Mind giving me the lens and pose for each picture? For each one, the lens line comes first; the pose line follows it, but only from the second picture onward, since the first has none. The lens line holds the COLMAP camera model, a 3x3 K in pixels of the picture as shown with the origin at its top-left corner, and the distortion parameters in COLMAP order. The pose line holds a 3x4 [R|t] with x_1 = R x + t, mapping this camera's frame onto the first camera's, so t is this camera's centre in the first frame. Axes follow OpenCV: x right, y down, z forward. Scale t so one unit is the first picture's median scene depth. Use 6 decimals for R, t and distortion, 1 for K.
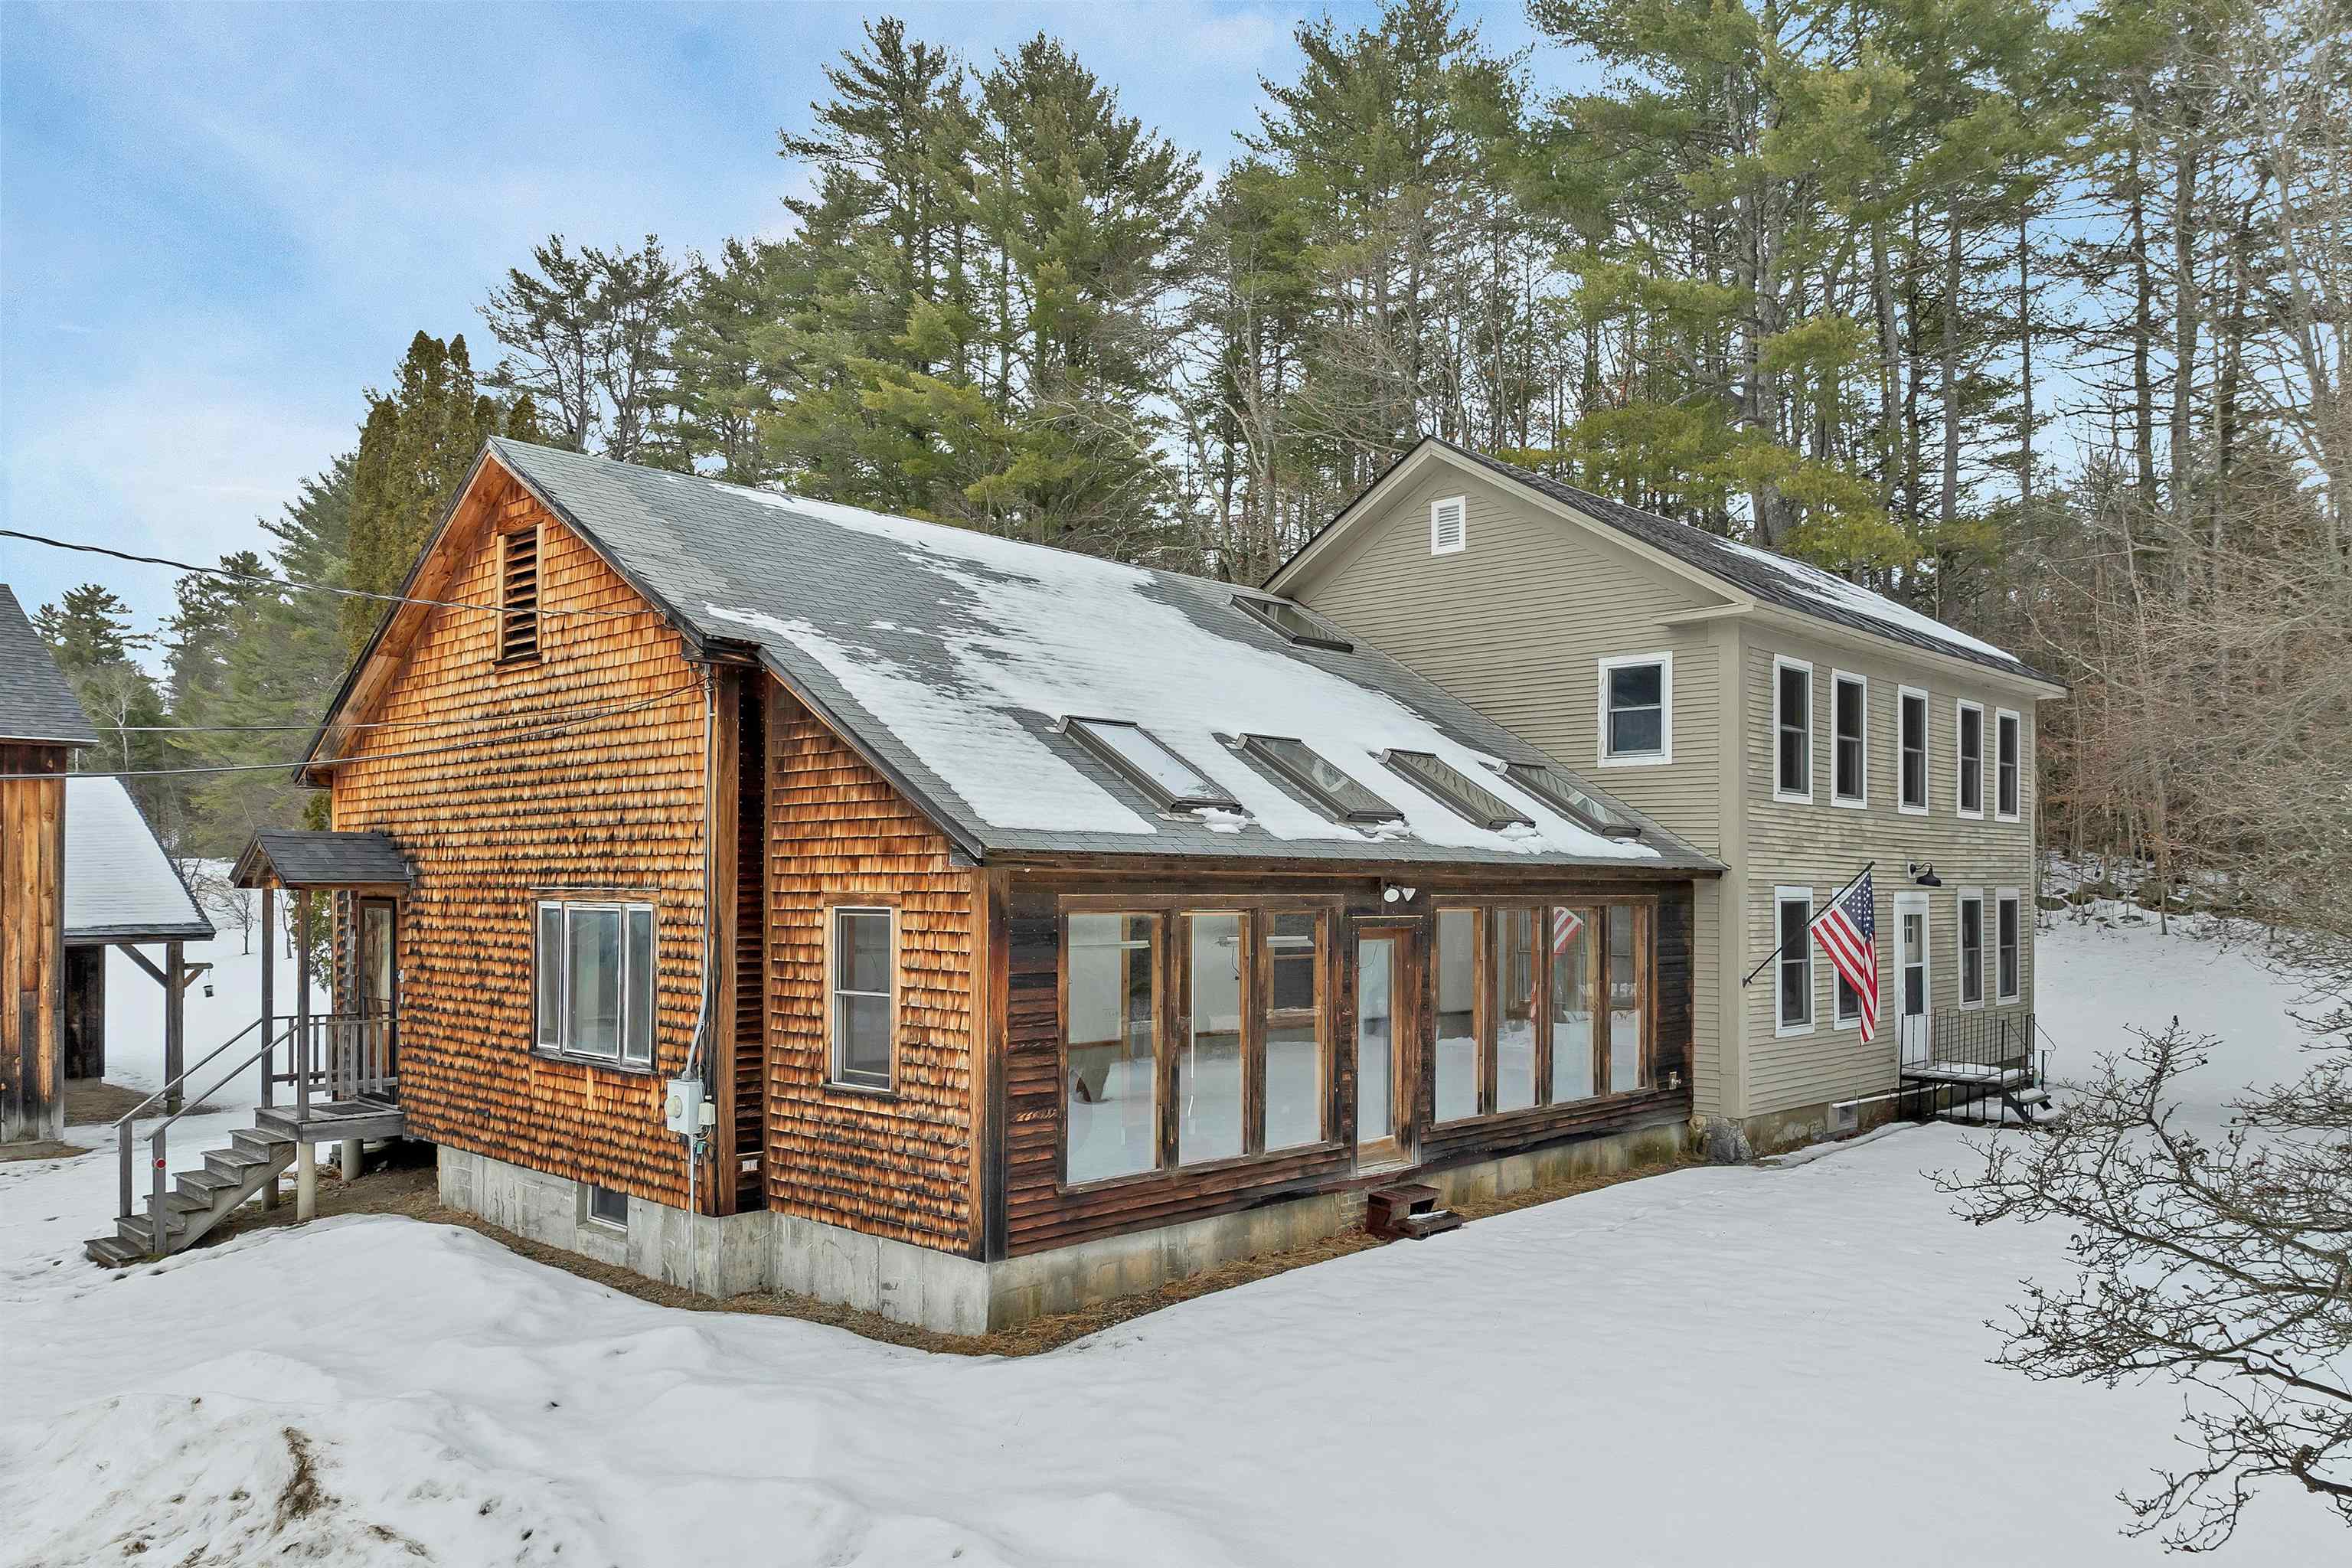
lens RADIAL K [[1678.6, 0, 1186.7], [0, 1678.6, 882.4], [0, 0, 1]] dist [-0.045675, 0.002898]
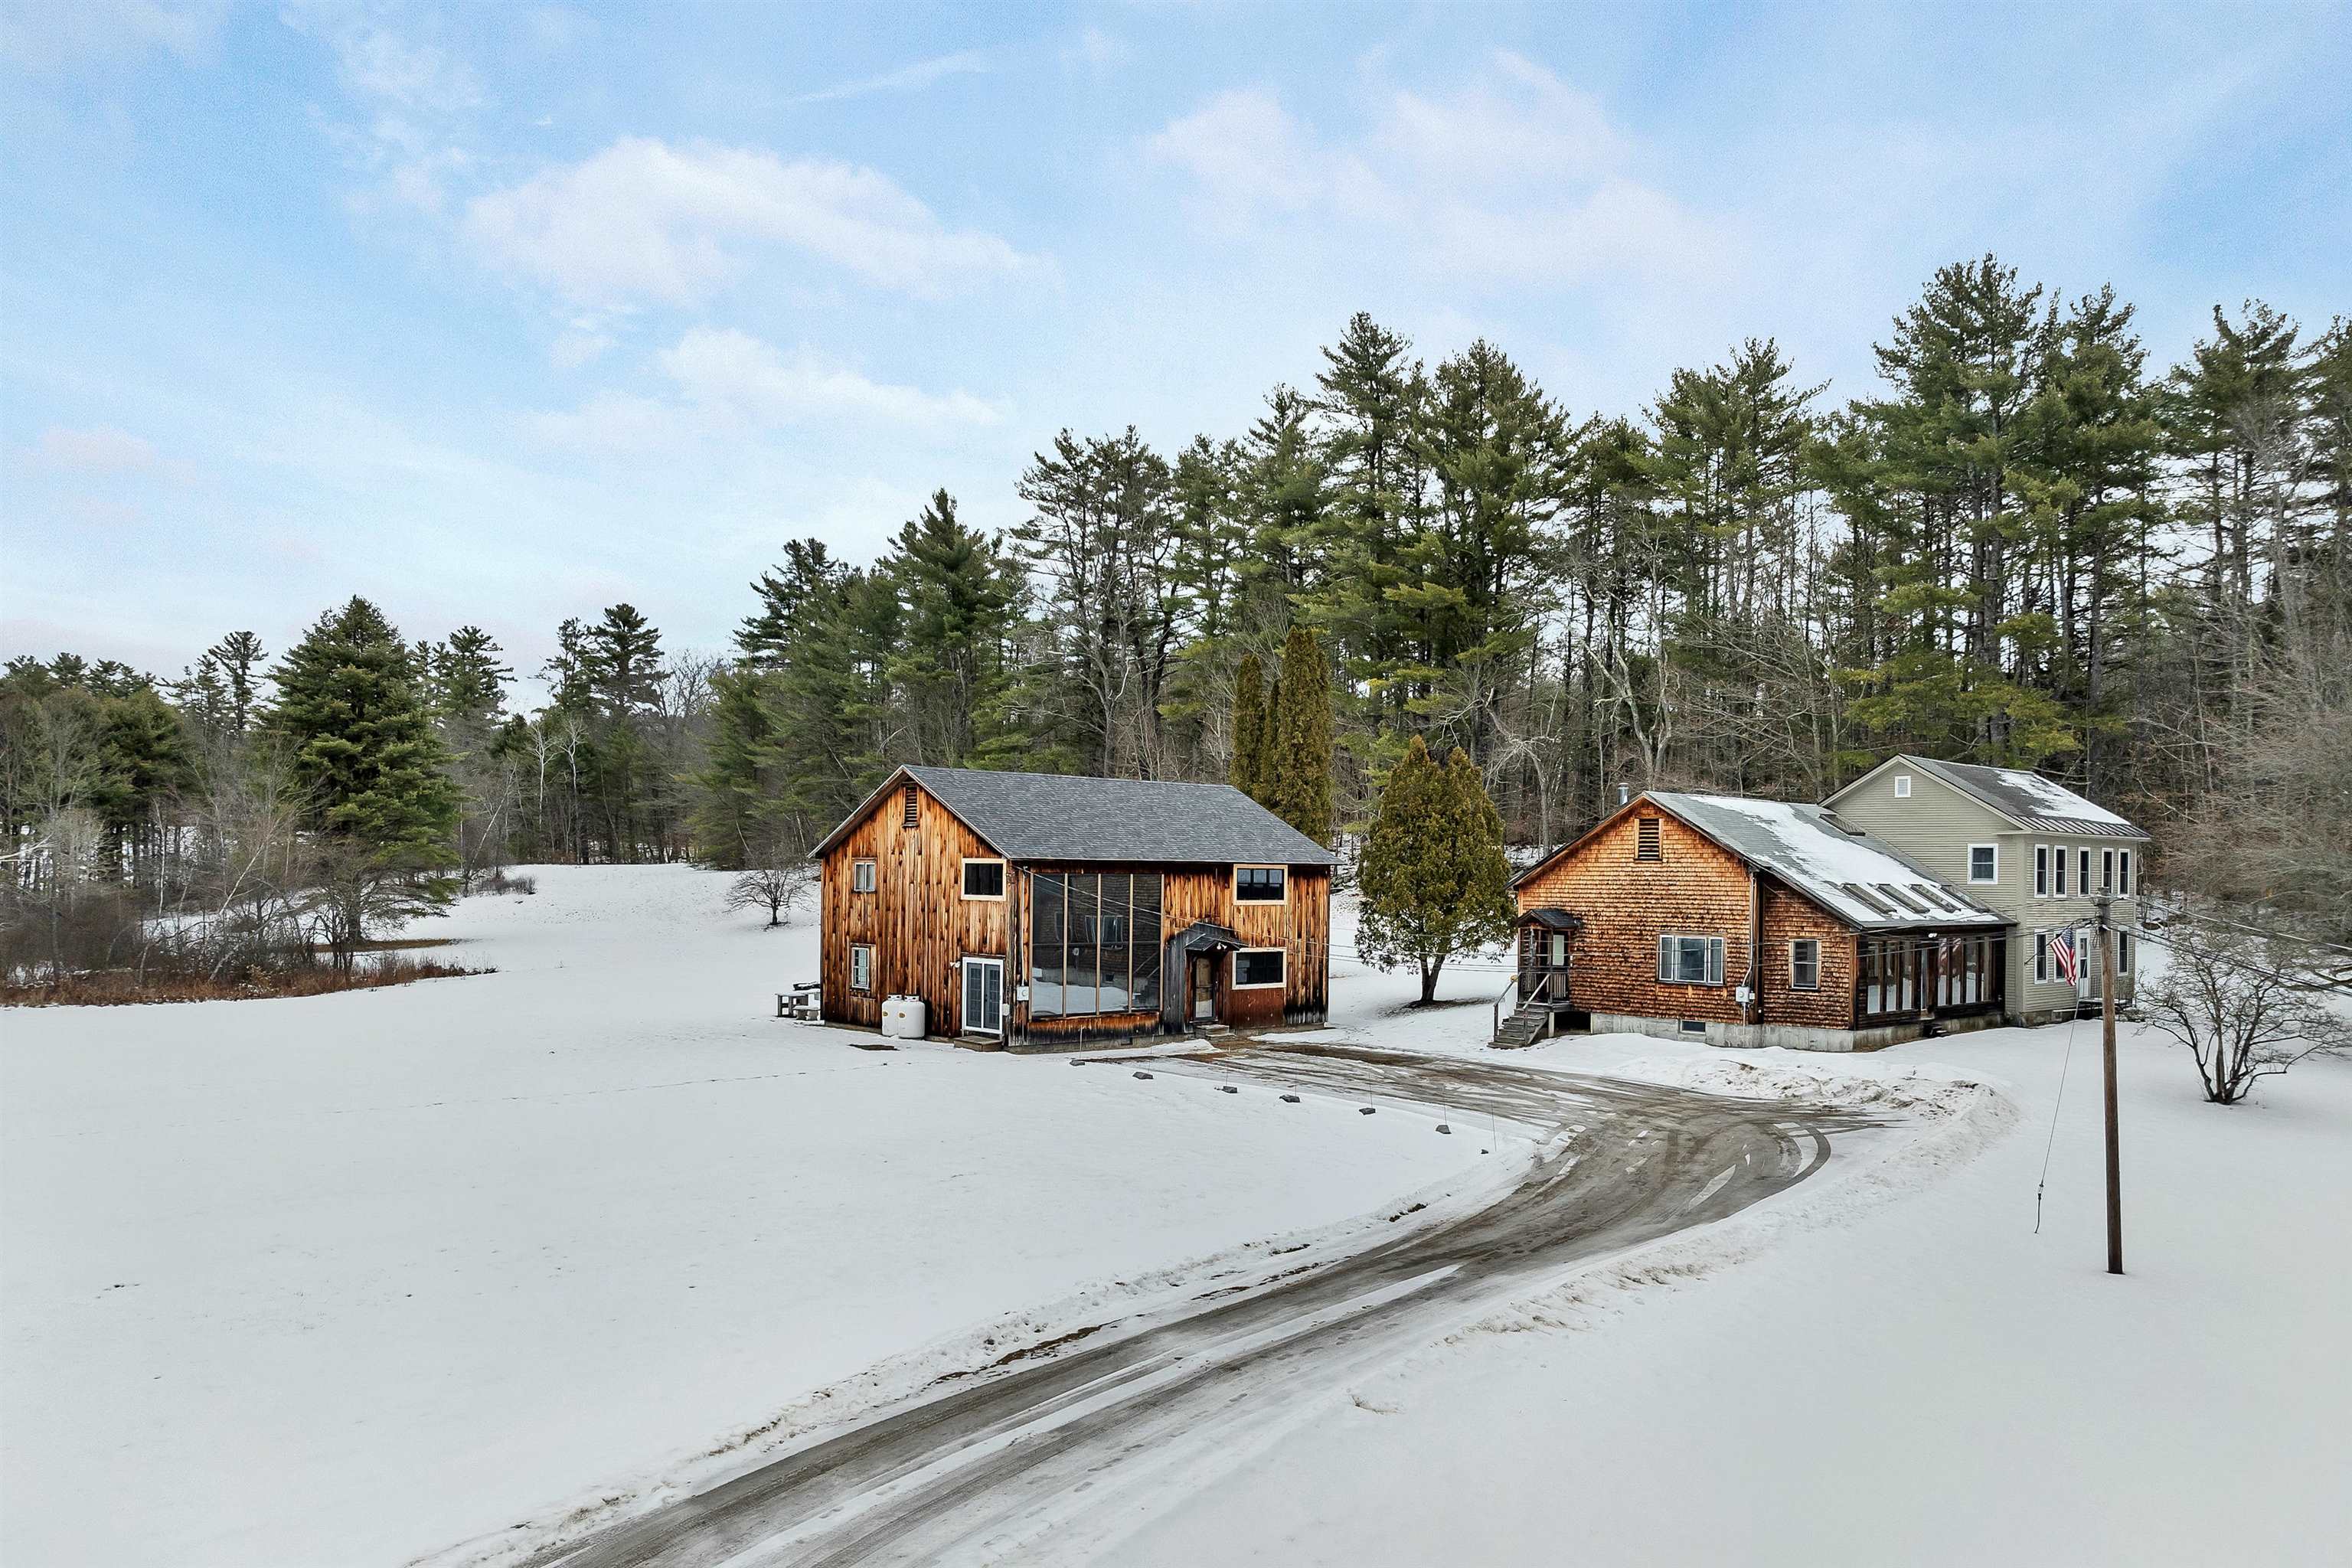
lens RADIAL K [[1678.6, 0, 1186.7], [0, 1678.6, 882.4], [0, 0, 1]] dist [-0.045675, 0.002898]
pose [[0.997922, 0.005500, -0.064203, -0.864223], [-0.005155, 0.999971, 0.005537, -0.081623], [0.064231, -0.005195, 0.997922, -1.810667]]
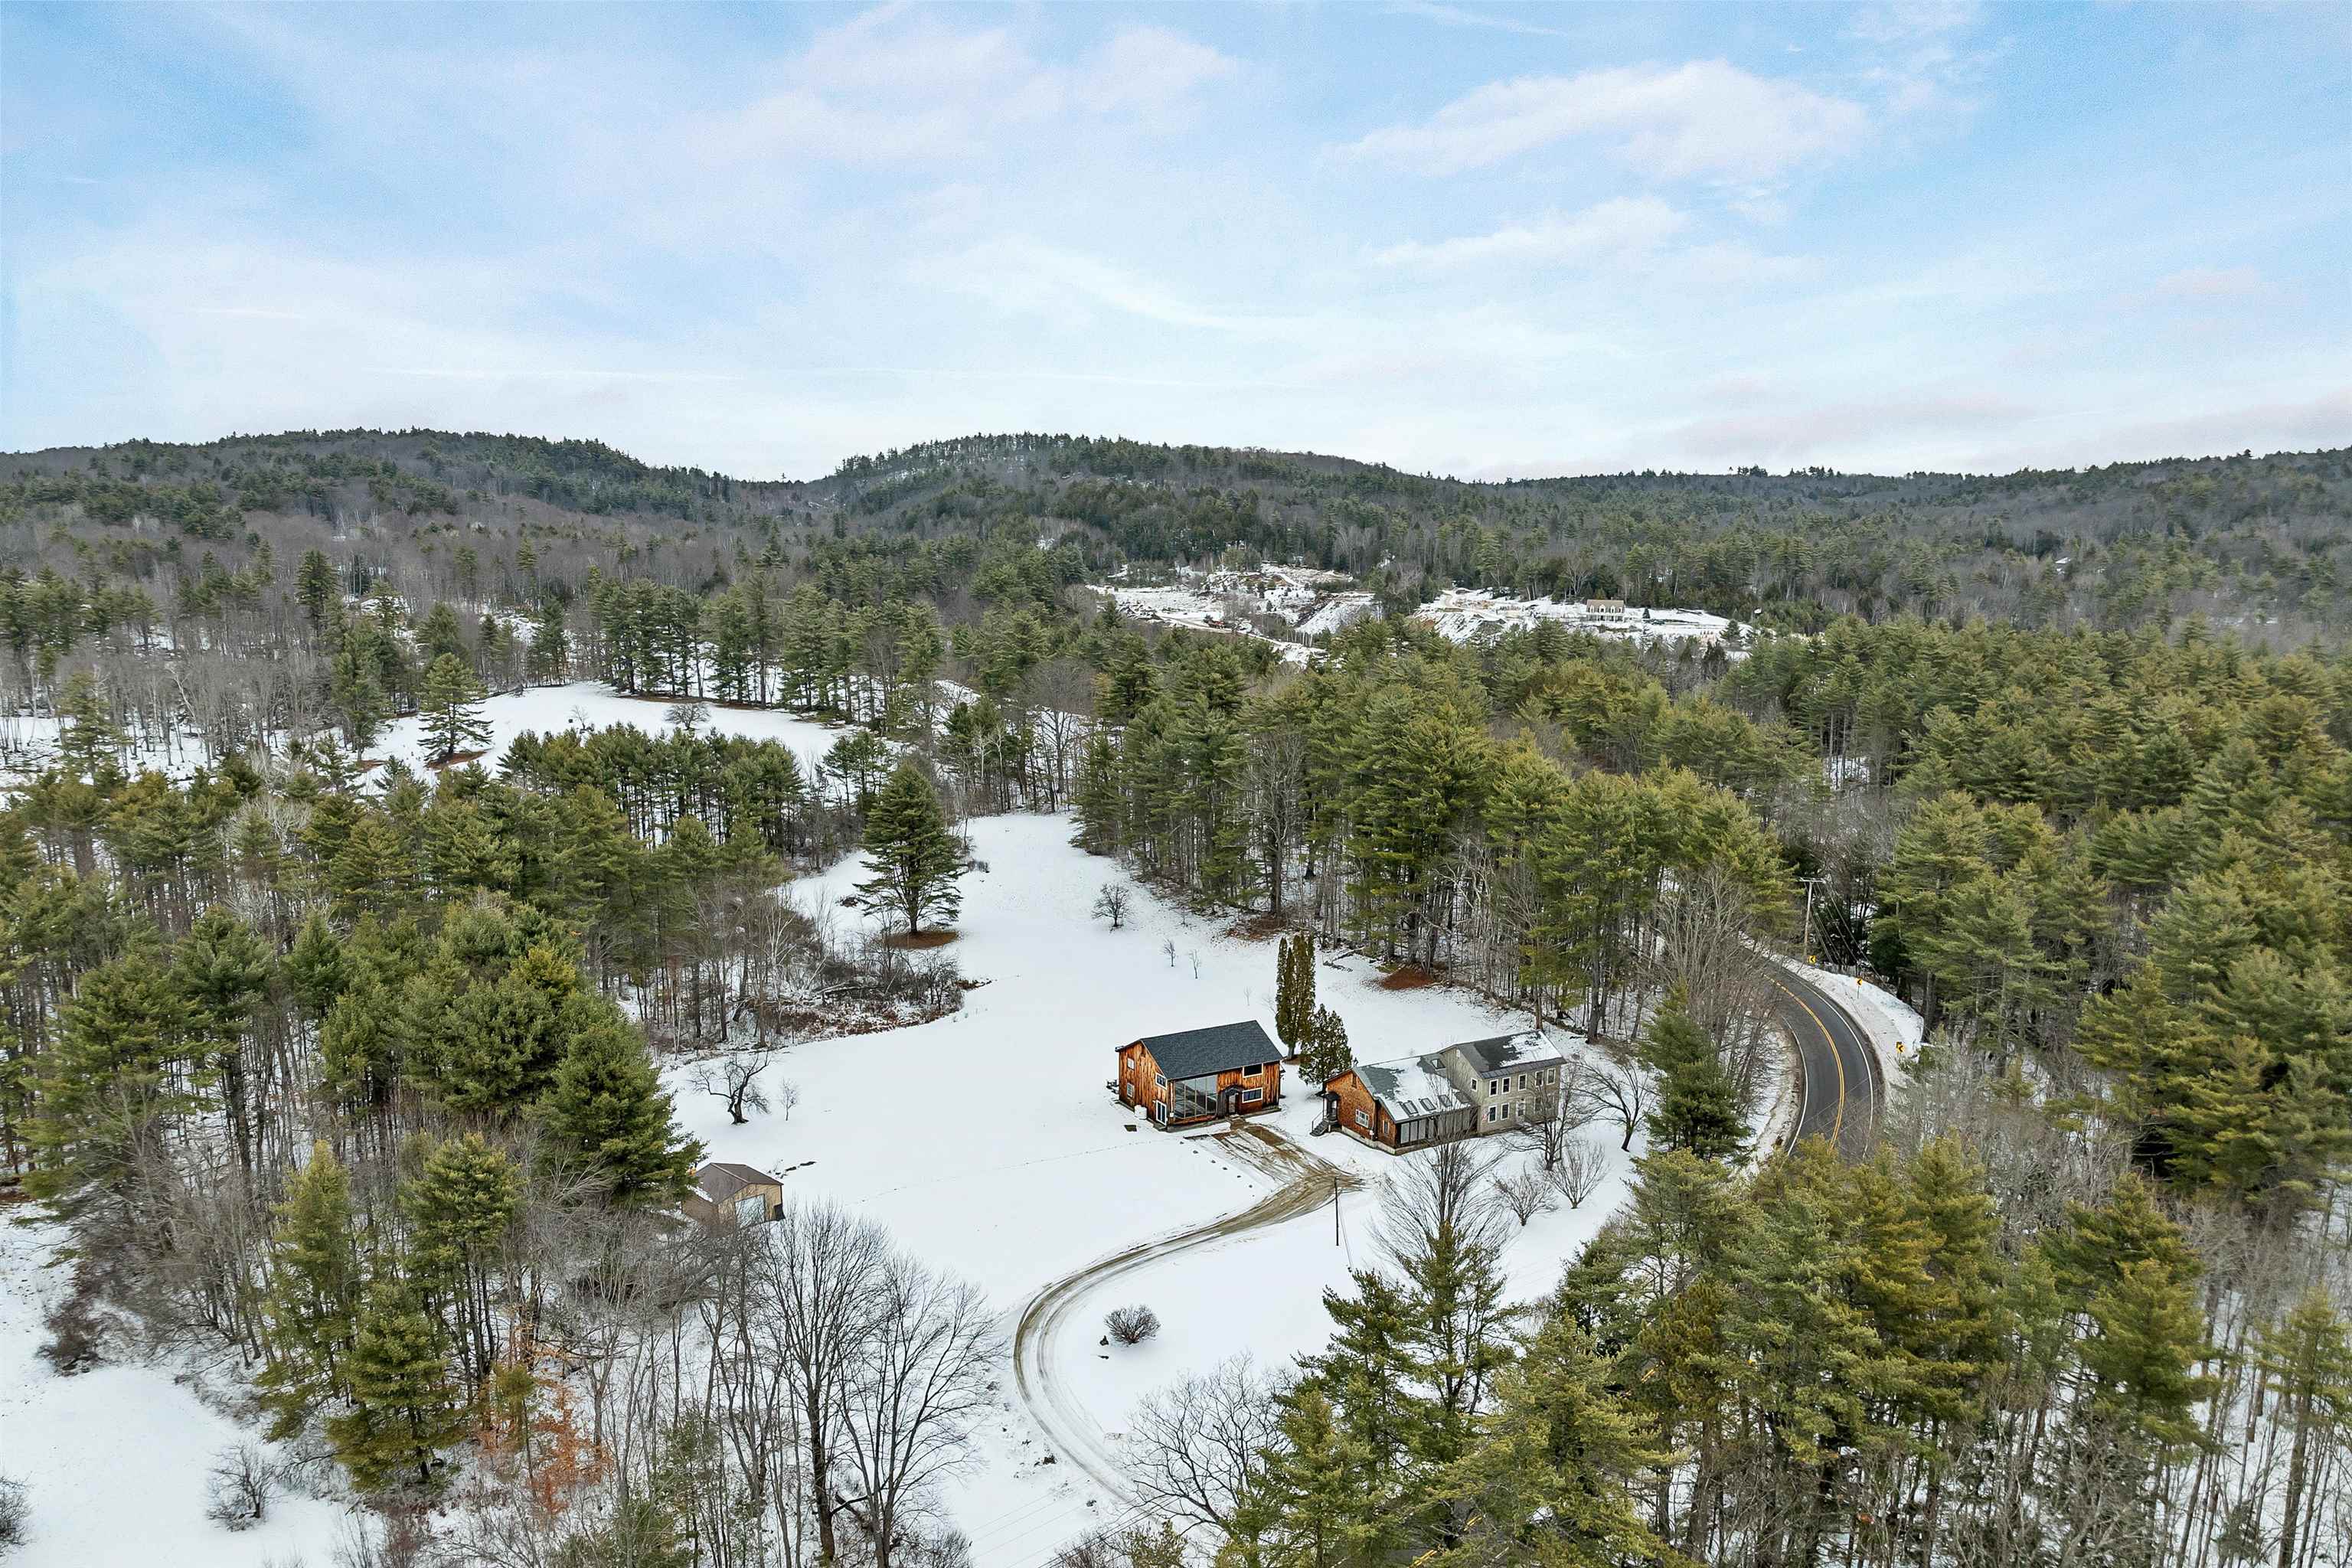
lens RADIAL K [[1678.6, 0, 1186.7], [0, 1678.6, 882.4], [0, 0, 1]] dist [-0.045675, 0.002898]
pose [[0.961562, 0.059105, -0.268152, 1.113020], [-0.002973, 0.978742, 0.205072, -2.925023], [0.274573, -0.196392, 0.941297, -7.414926]]
